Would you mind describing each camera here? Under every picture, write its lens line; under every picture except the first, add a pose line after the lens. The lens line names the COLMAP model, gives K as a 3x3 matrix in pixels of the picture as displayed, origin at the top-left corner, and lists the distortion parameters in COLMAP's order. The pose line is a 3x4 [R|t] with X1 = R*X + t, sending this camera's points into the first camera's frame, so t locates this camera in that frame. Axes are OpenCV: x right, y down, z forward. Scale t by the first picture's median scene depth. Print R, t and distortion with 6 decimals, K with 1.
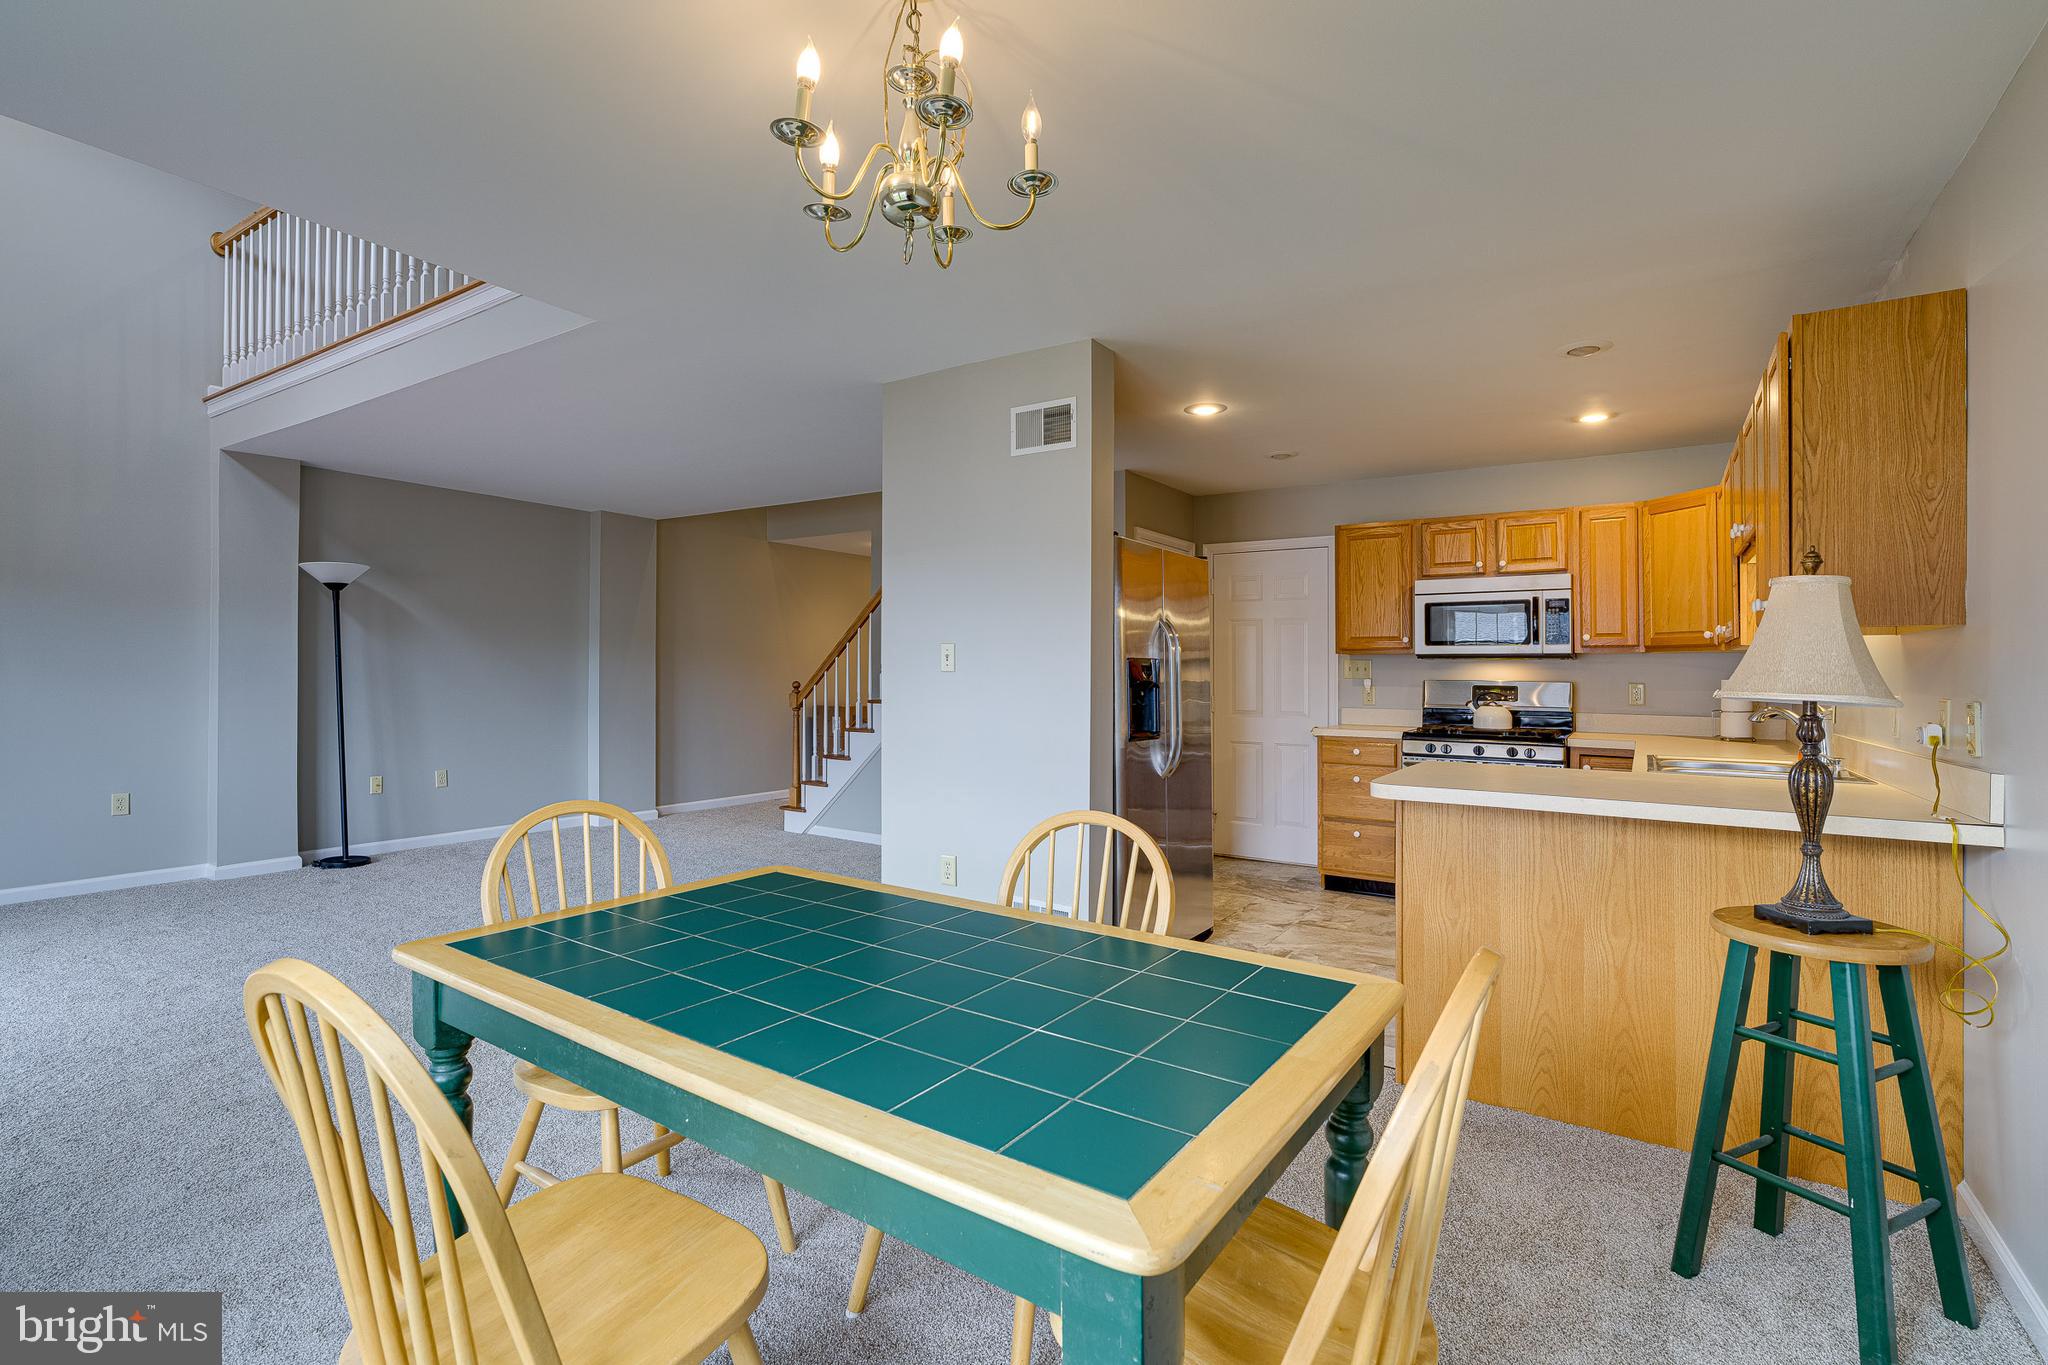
lens RADIAL K [[950.7, 0, 1024.0], [0, 950.7, 682.5], [0, 0, 1]] dist [-0.002060, -0.000310]
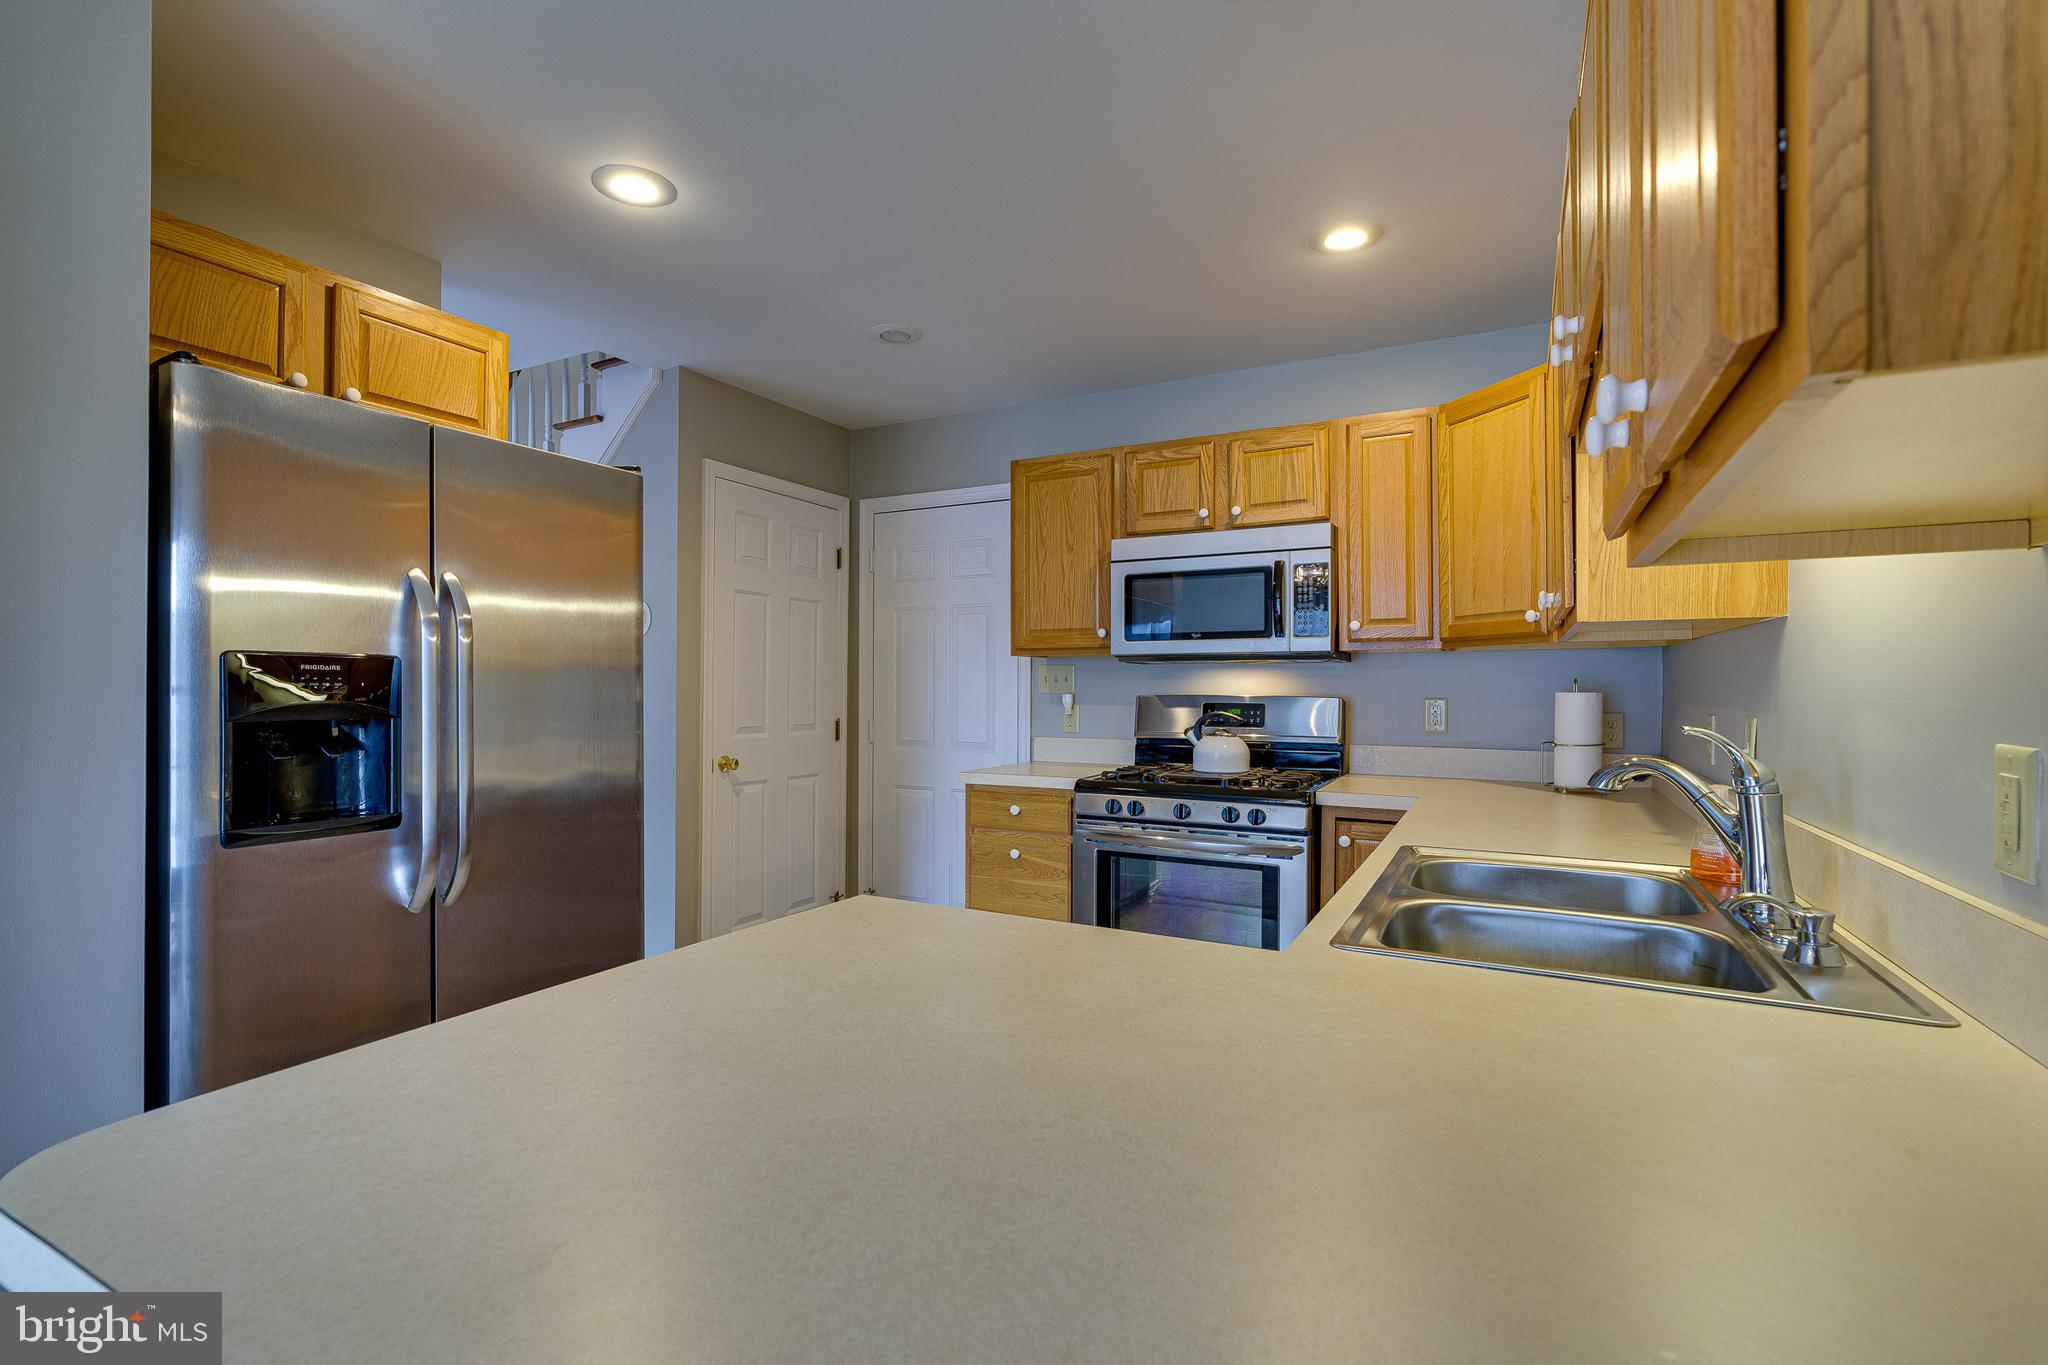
lens RADIAL K [[906.7, 0, 1033.8], [0, 906.7, 710.7], [0, 0, 1]] dist [-0.028802, -0.000078]
pose [[0.996300, -0.007489, 0.085611, 0.326686], [0.006085, 0.999843, 0.016644, -0.002808], [-0.085722, -0.016061, 0.996190, 0.421951]]
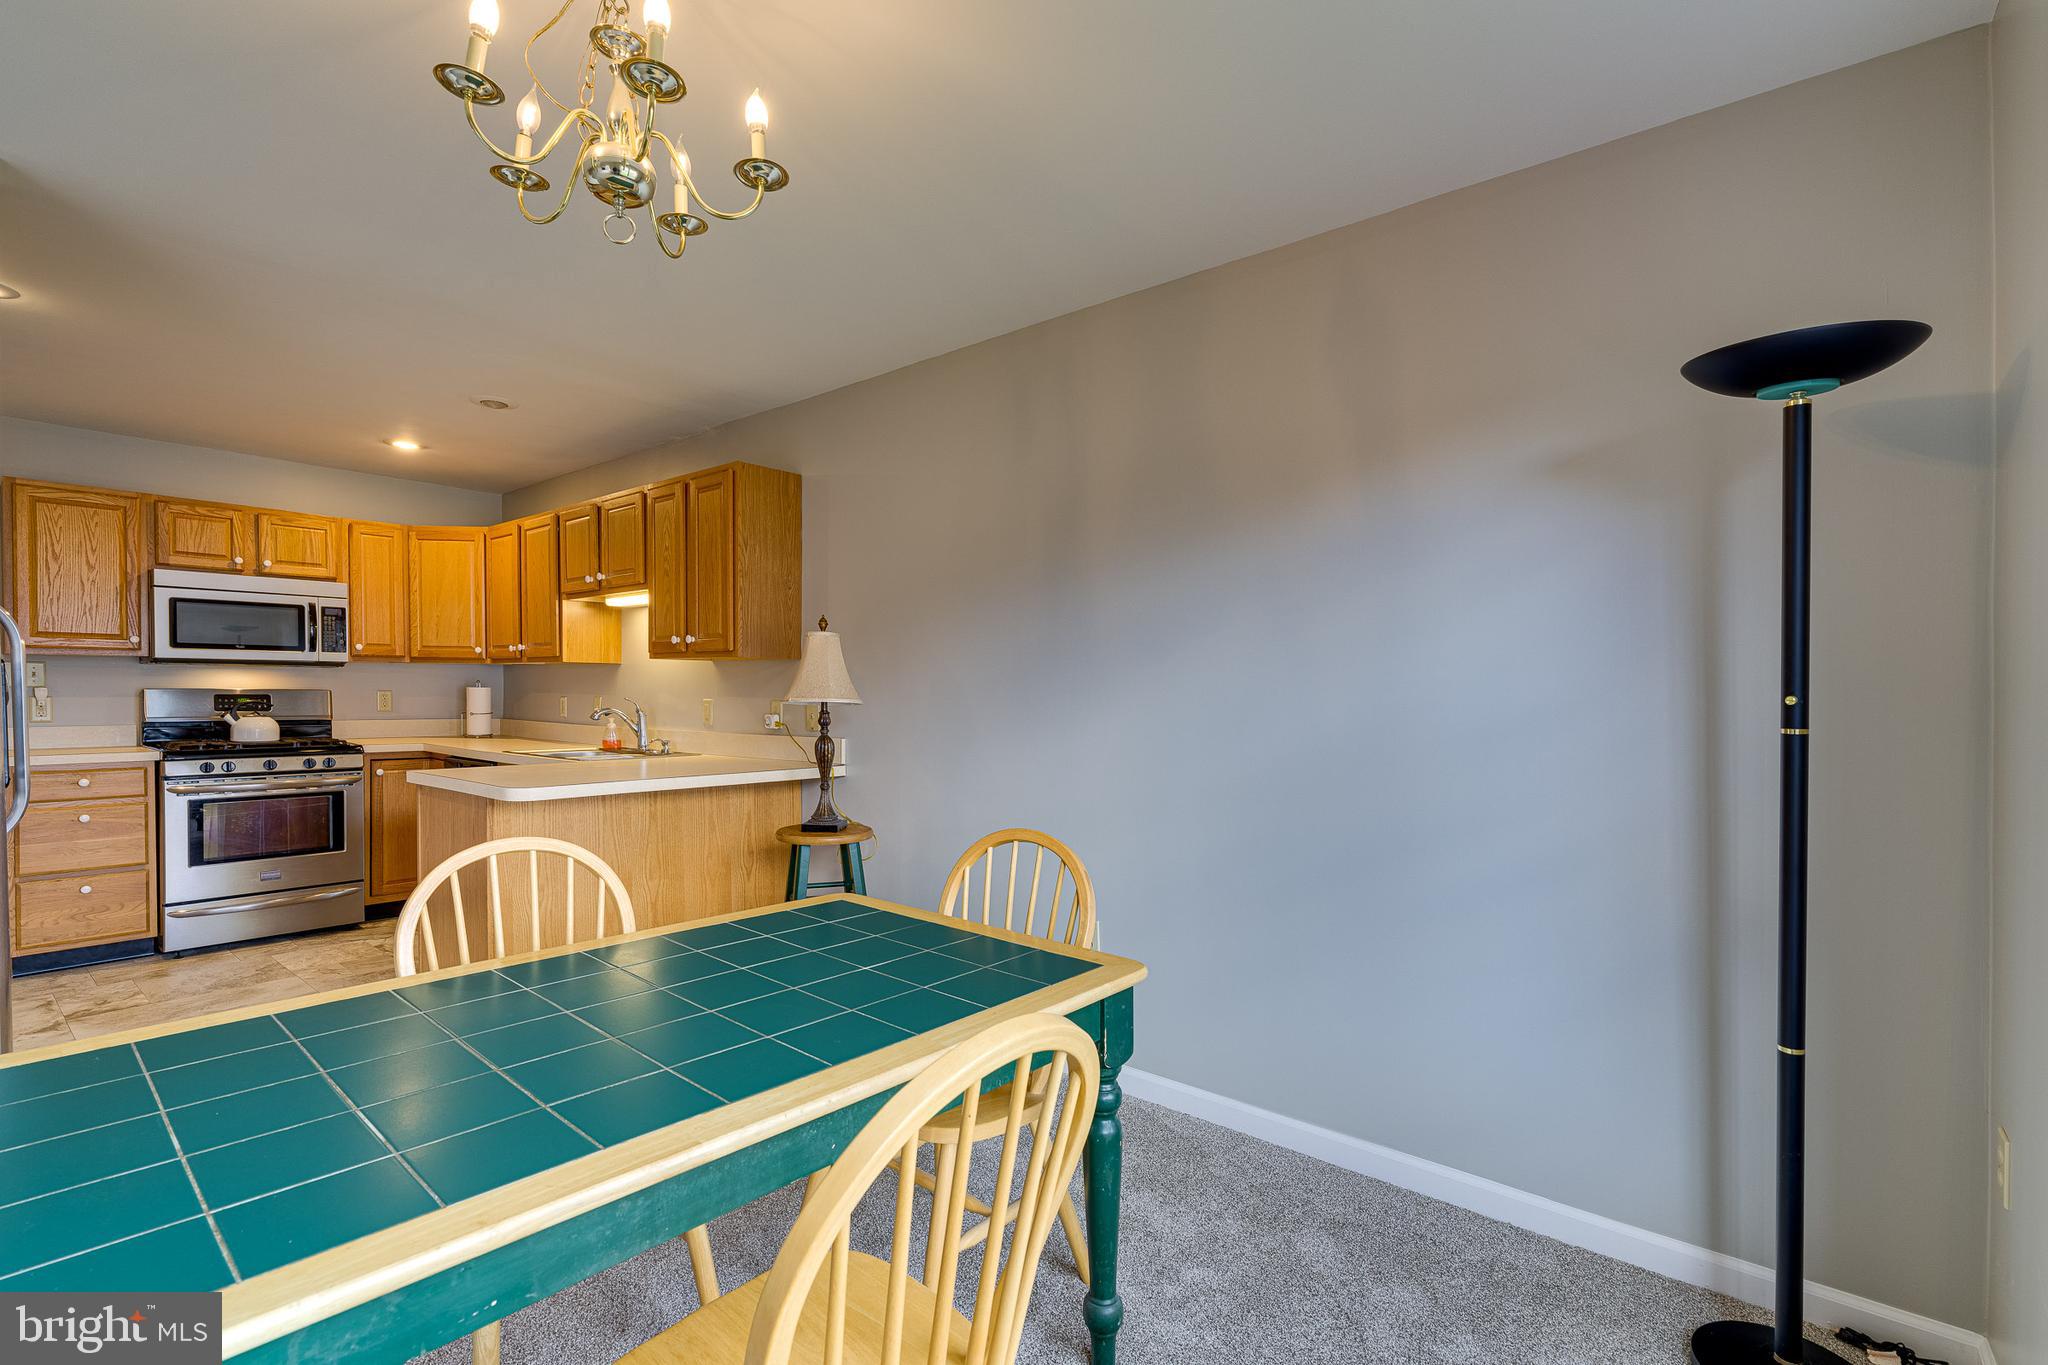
lens RADIAL K [[919.3, 0, 1024.0], [0, 919.3, 682.5], [0, 0, 1]] dist [-0.002655, -0.000451]
pose [[0.105262, 0.000703, 0.994444, -0.322221], [0.001930, 0.999998, -0.000911, -0.006179], [-0.994443, 0.002015, 0.105261, 0.173422]]
